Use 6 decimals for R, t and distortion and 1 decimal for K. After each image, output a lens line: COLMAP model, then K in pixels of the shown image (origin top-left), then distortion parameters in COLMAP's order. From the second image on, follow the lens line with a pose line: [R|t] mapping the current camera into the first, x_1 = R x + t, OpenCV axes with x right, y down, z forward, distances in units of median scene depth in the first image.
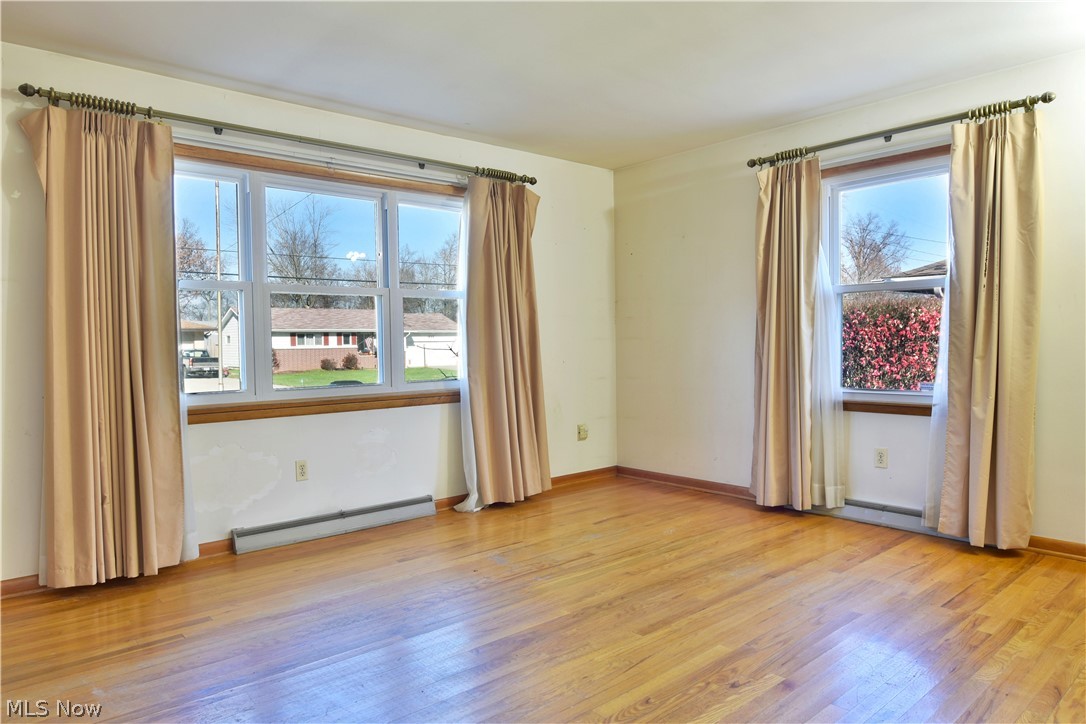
lens RADIAL K [[697.9, 0, 543.0], [0, 697.9, 362.9], [0, 0, 1]] dist [-0.008042, -0.004864]
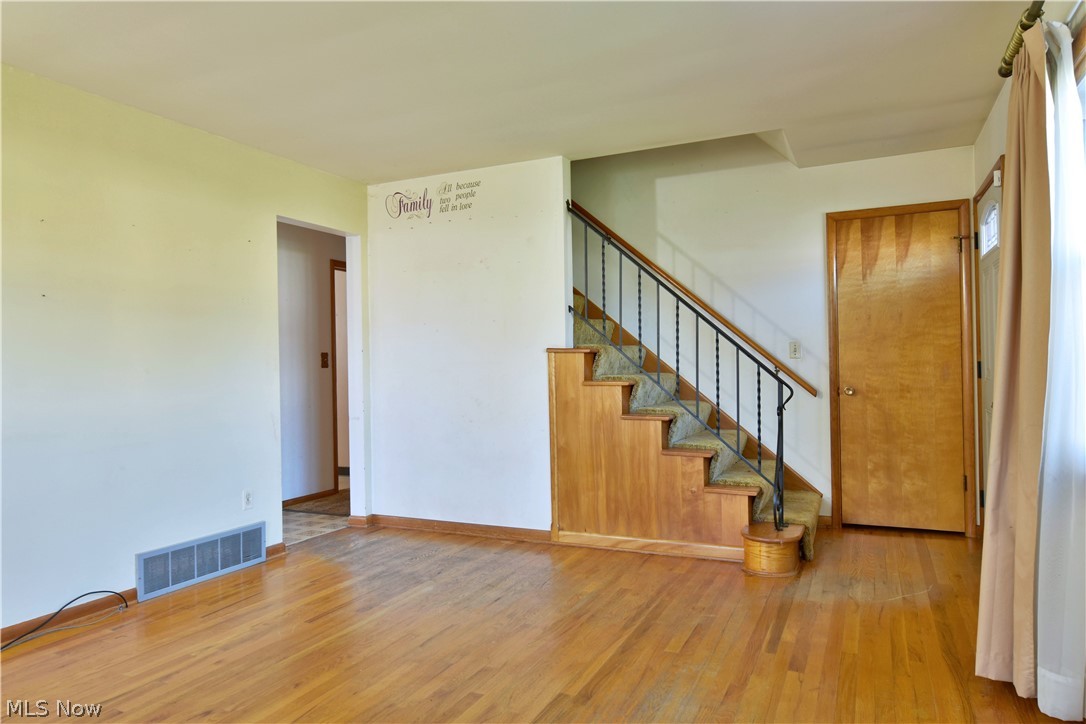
lens RADIAL K [[697.9, 0, 537.6], [0, 697.9, 361.4], [0, 0, 1]] dist [-0.008042, -0.004864]
pose [[-0.919342, 0.030145, -0.392303, 0.128993], [0.020012, 0.999353, 0.029895, -0.052112], [0.392950, 0.019633, -0.919350, 1.302463]]
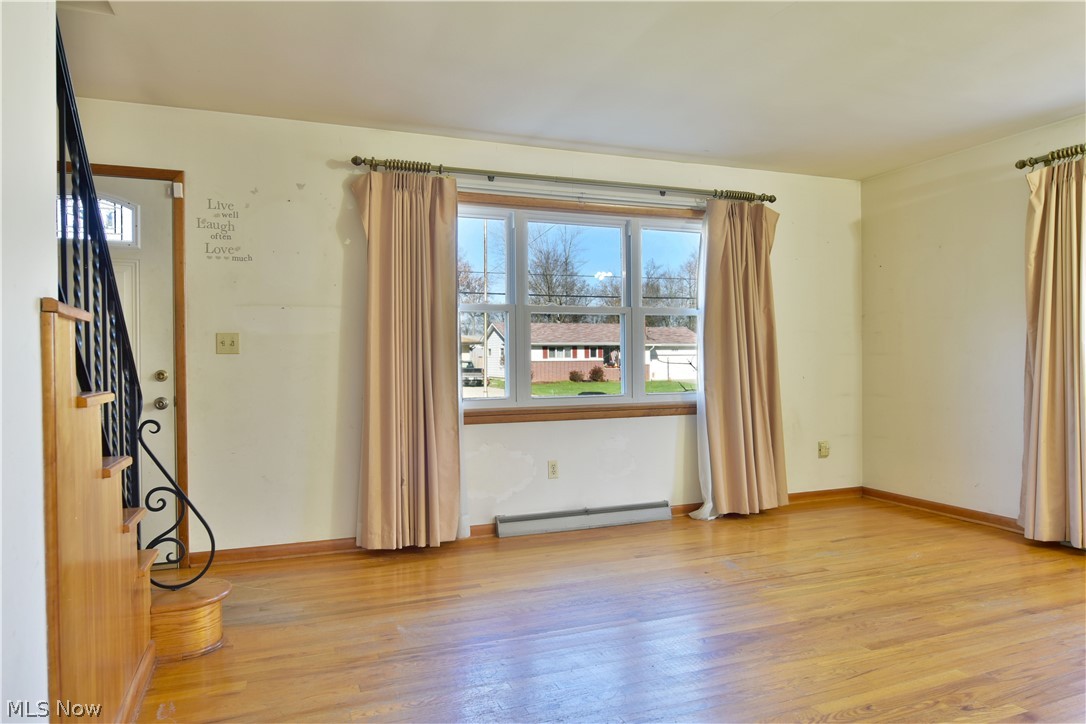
lens RADIAL K [[697.9, 0, 544.4], [0, 697.9, 360.5], [0, 0, 1]] dist [-0.008042, -0.004864]
pose [[0.941318, 0.008457, -0.337416, 0.023798], [-0.016131, 0.999671, -0.019947, 0.000037], [0.337136, 0.024219, 0.941144, -0.083456]]
